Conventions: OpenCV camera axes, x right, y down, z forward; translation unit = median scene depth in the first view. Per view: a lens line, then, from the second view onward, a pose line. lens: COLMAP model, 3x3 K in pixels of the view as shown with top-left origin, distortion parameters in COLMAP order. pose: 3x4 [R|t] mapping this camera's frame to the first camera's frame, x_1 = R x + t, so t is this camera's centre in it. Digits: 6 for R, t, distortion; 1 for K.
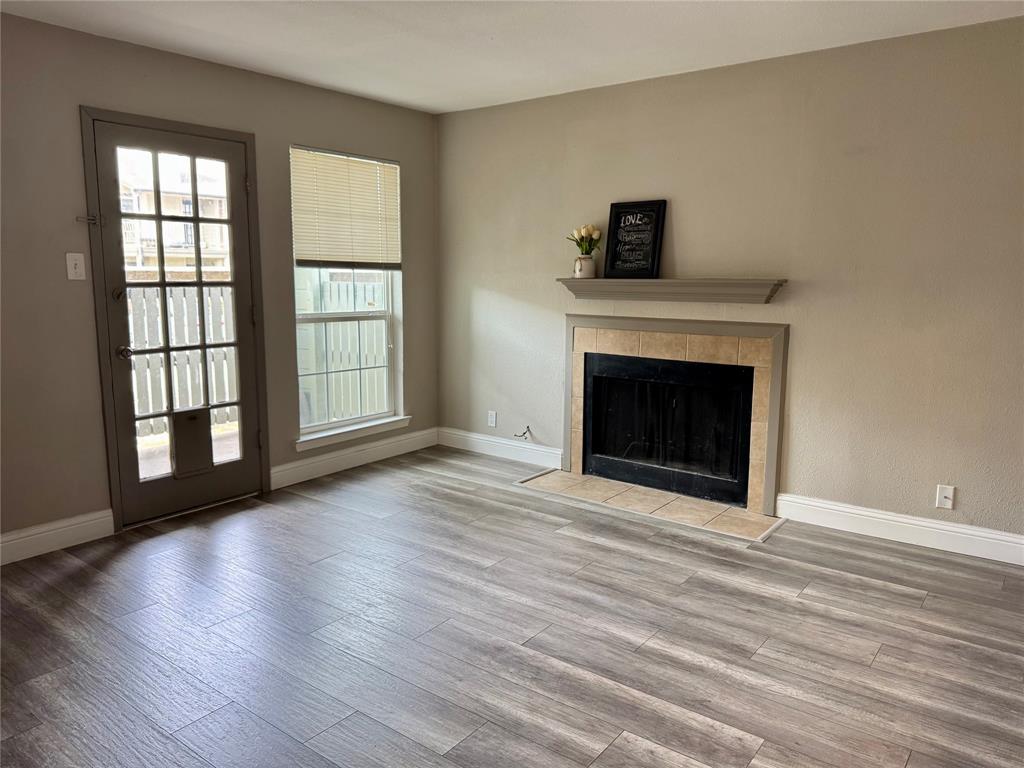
lens RADIAL K [[722.9, 0, 512.0], [0, 722.9, 386.3], [0, 0, 1]] dist [0.059629, -0.071163]
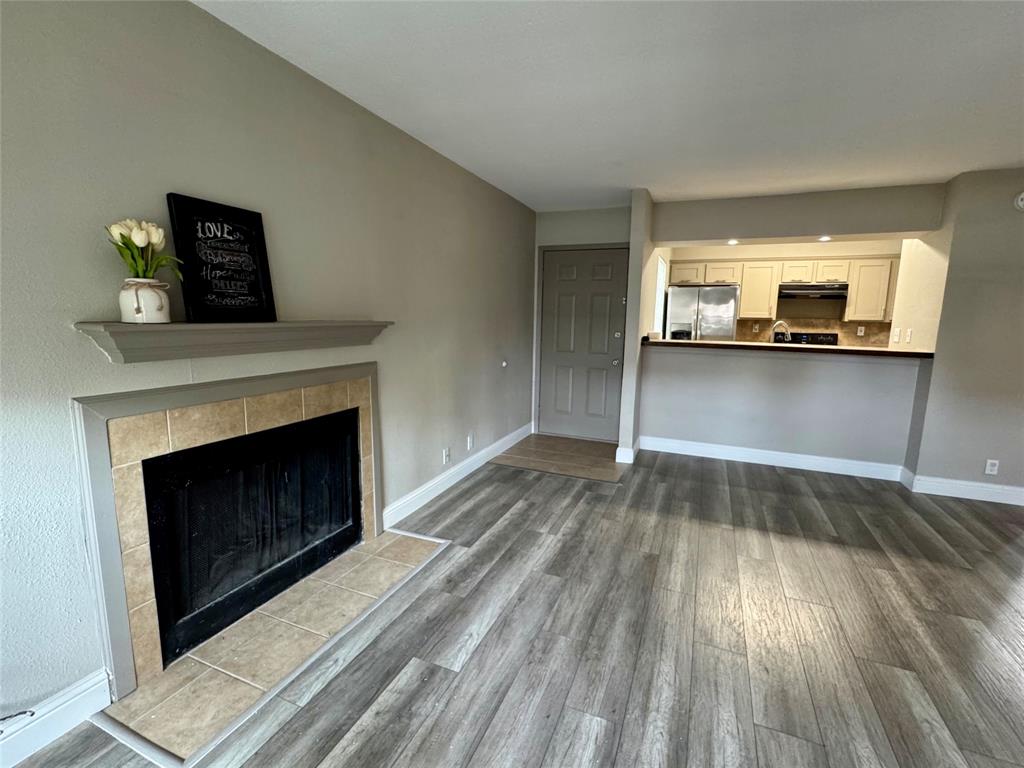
lens RADIAL K [[464.4, 0, 514.8], [0, 464.4, 381.0], [0, 0, 1]] dist [-0.004603, 0.001646]
pose [[-0.254550, -0.153646, 0.954776, -0.336981], [0.124135, 0.973939, 0.189825, -0.158138], [-0.959059, 0.166842, -0.228843, 0.939109]]
